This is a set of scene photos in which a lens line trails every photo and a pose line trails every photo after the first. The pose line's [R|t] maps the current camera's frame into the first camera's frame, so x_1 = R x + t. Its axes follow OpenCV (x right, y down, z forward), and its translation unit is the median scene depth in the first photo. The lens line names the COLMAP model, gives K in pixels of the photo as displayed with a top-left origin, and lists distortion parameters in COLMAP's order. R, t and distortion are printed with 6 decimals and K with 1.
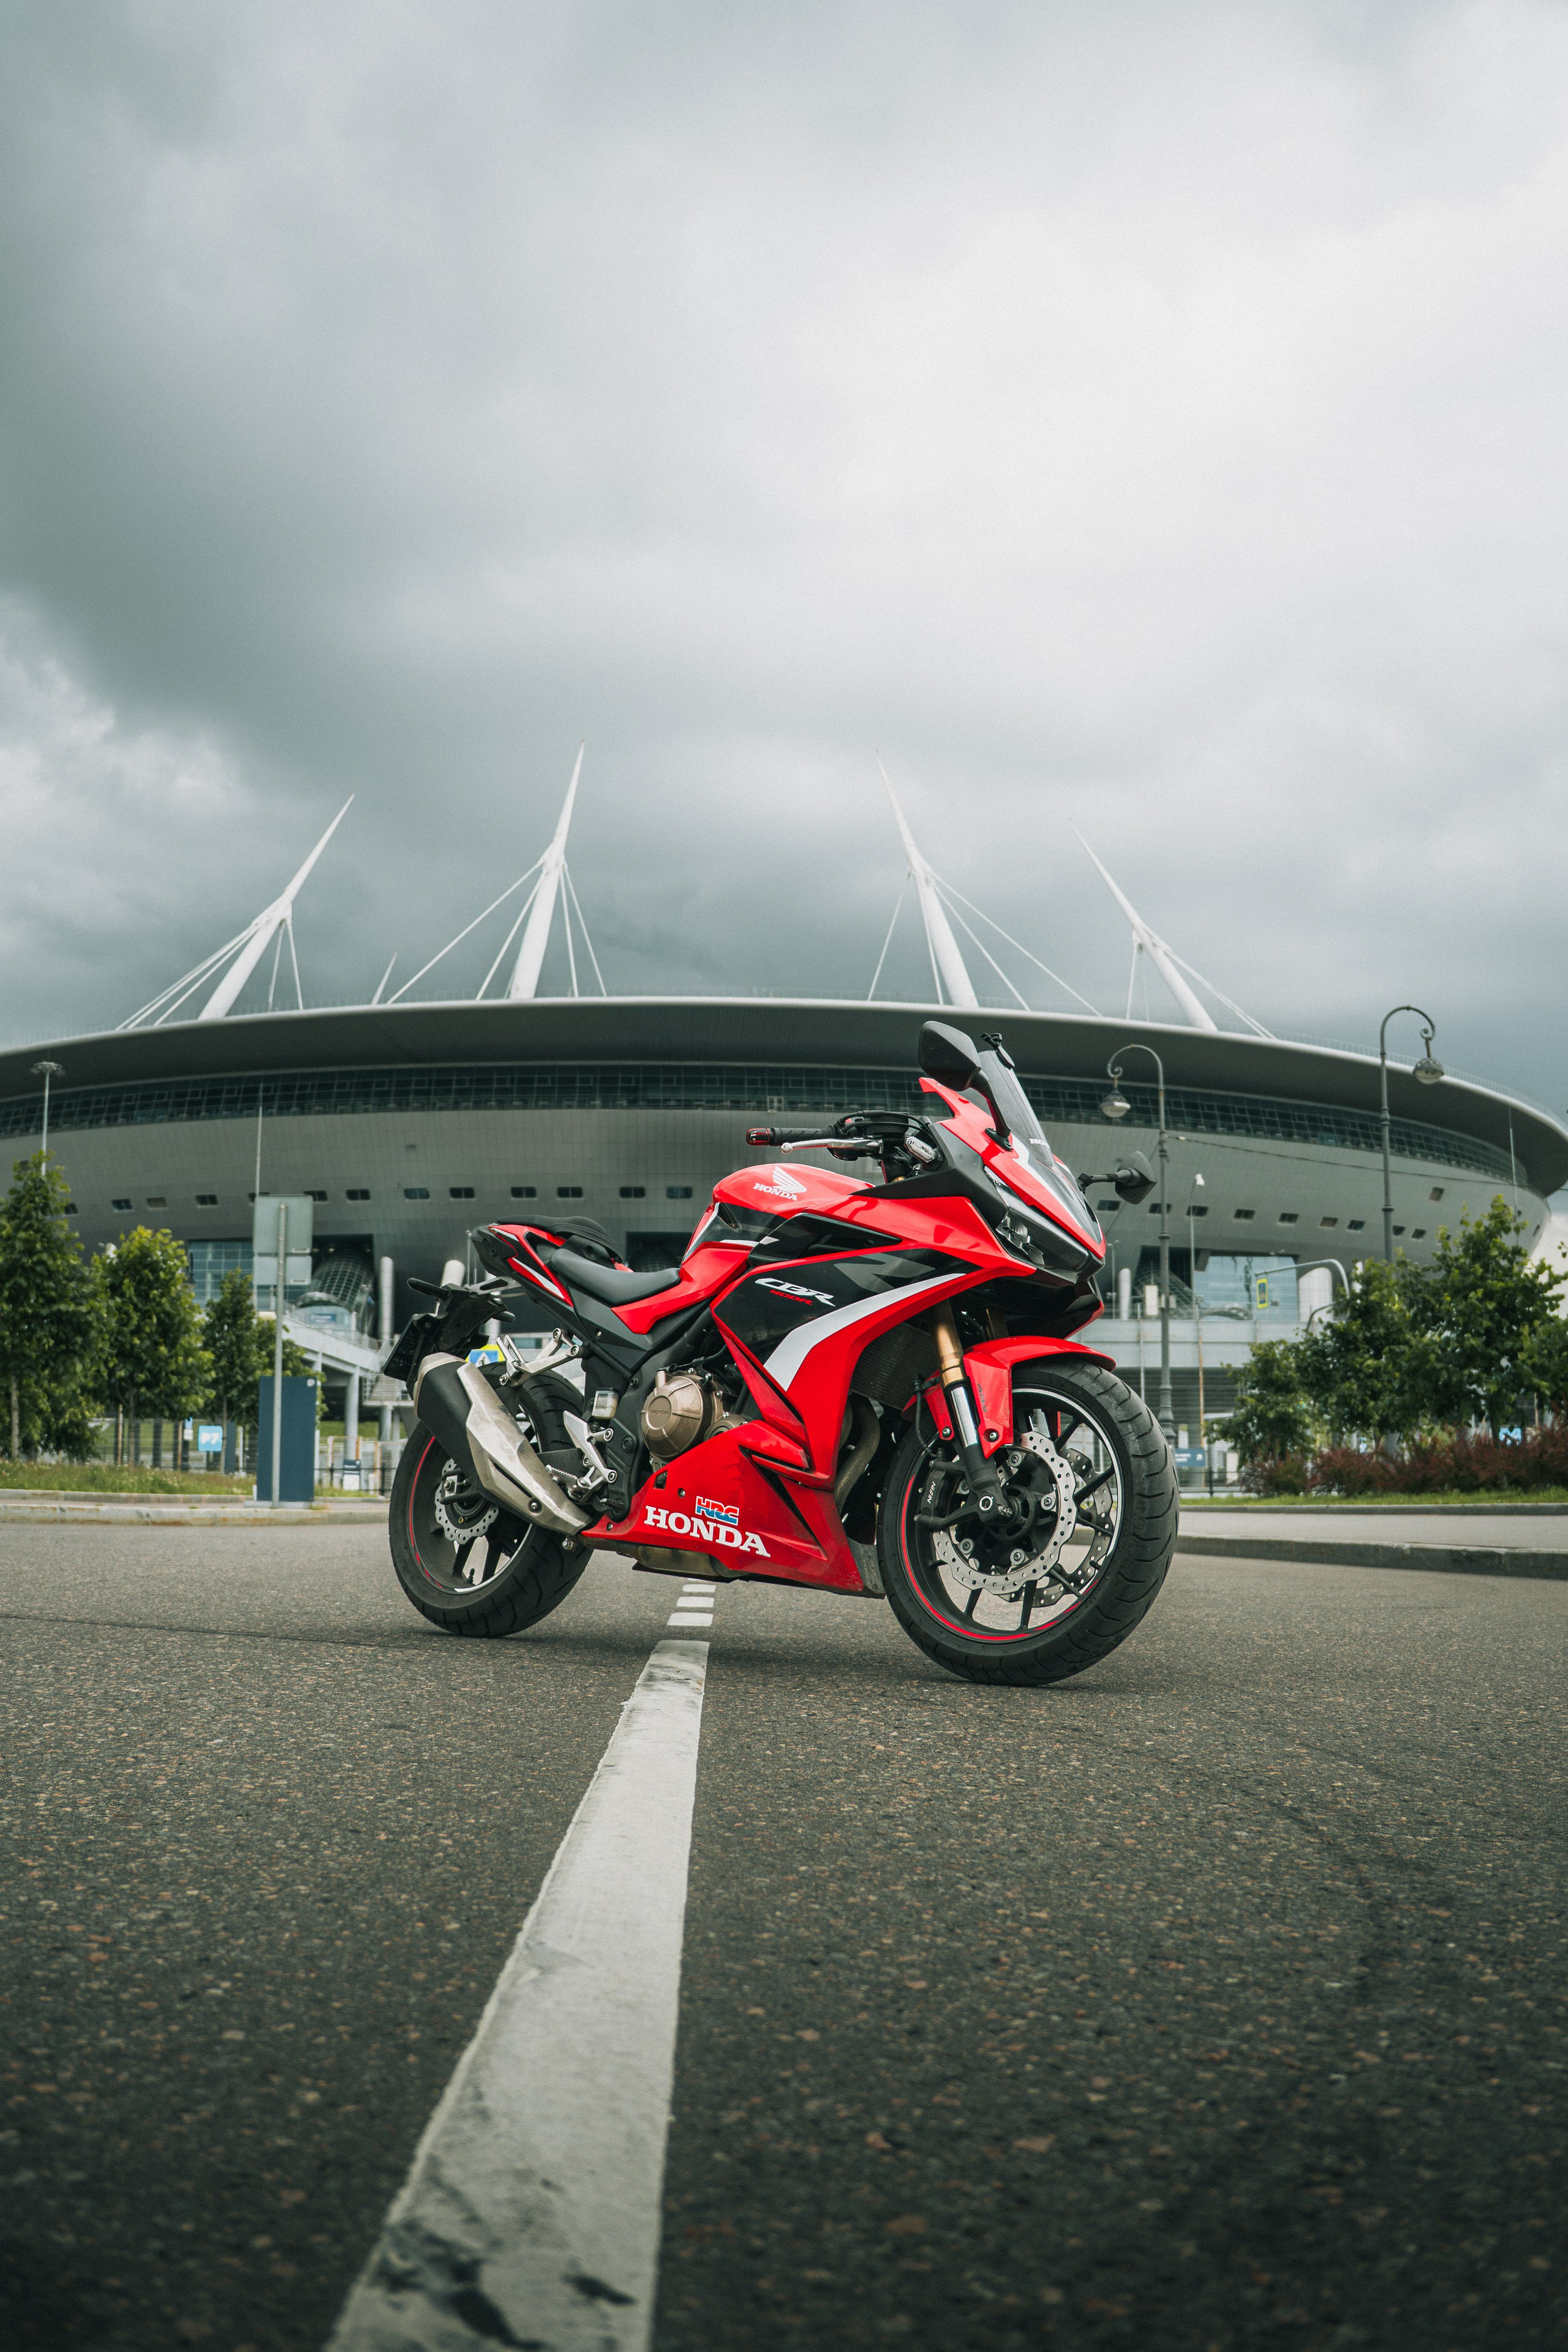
lens RADIAL K [[2082.4, 0, 784.0], [0, 2082.4, 1176.0], [0, 0, 1]] dist [-0.175669, -0.000198]
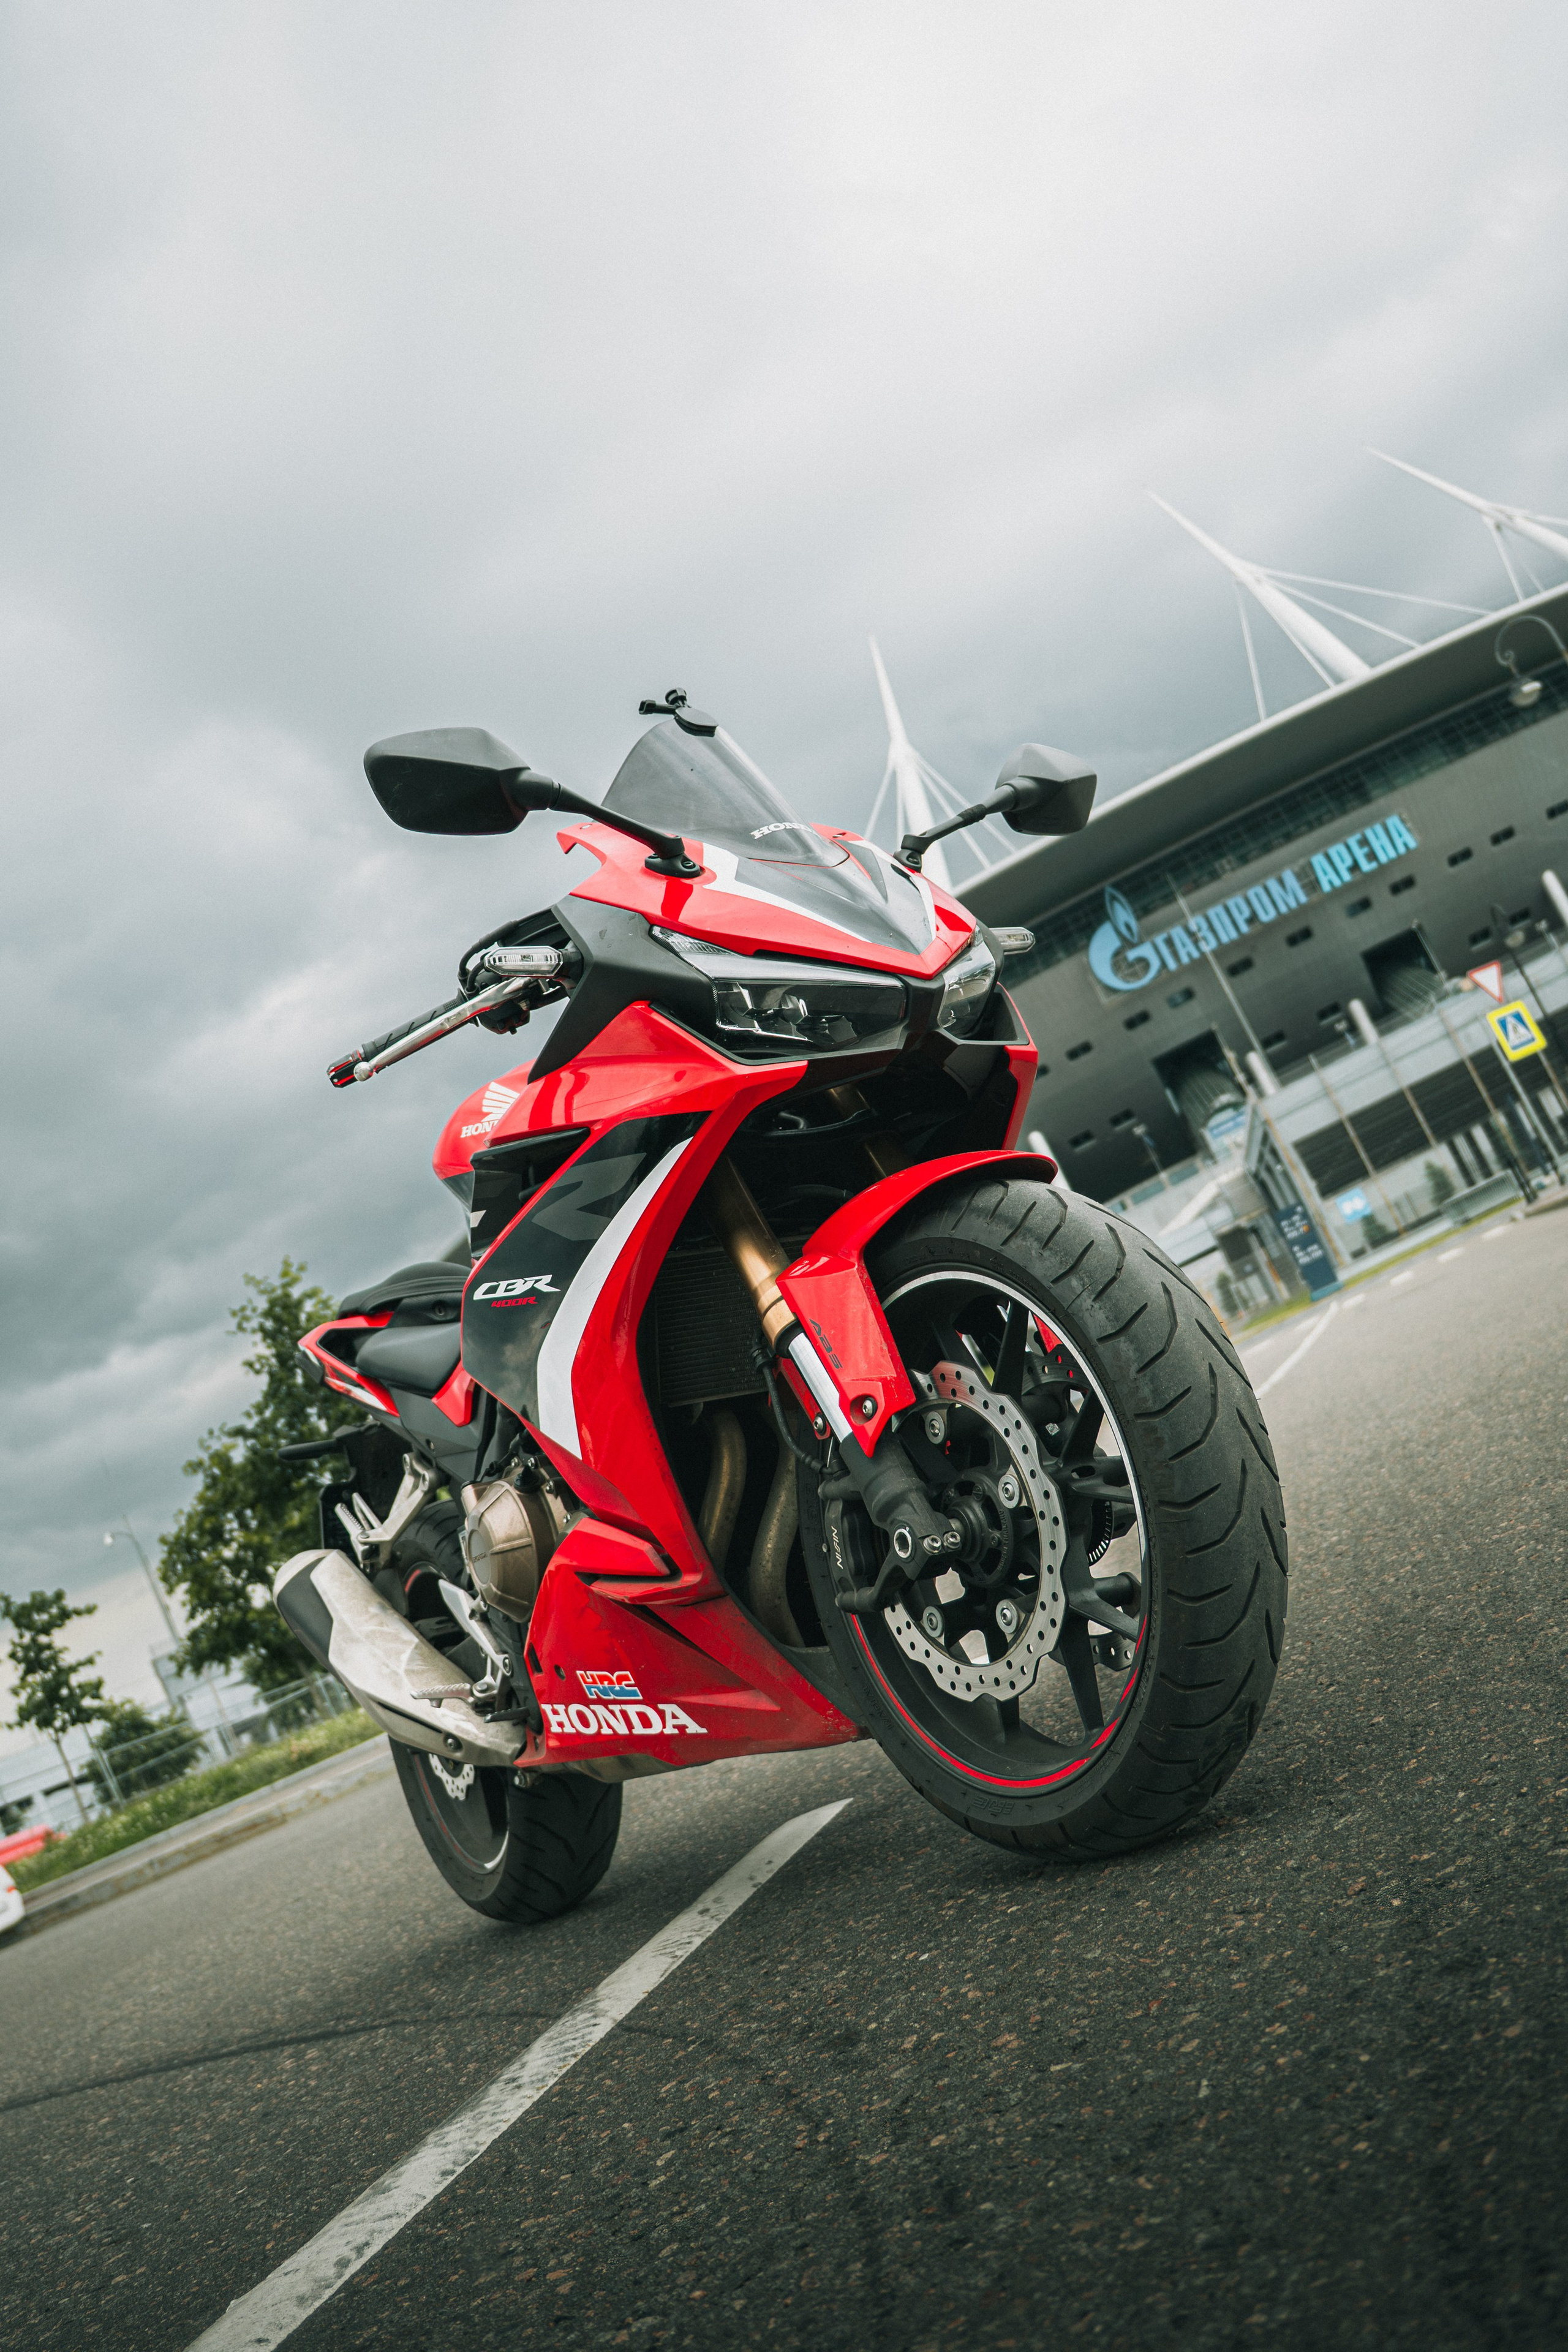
lens RADIAL K [[2082.4, 0, 784.0], [0, 2082.4, 1176.0], [0, 0, 1]] dist [-0.175669, -0.000198]
pose [[0.847201, -0.454749, -0.274688, 0.230471], [0.470035, 0.882574, -0.011415, 0.068568], [0.247624, -0.119442, 0.961466, 0.494688]]
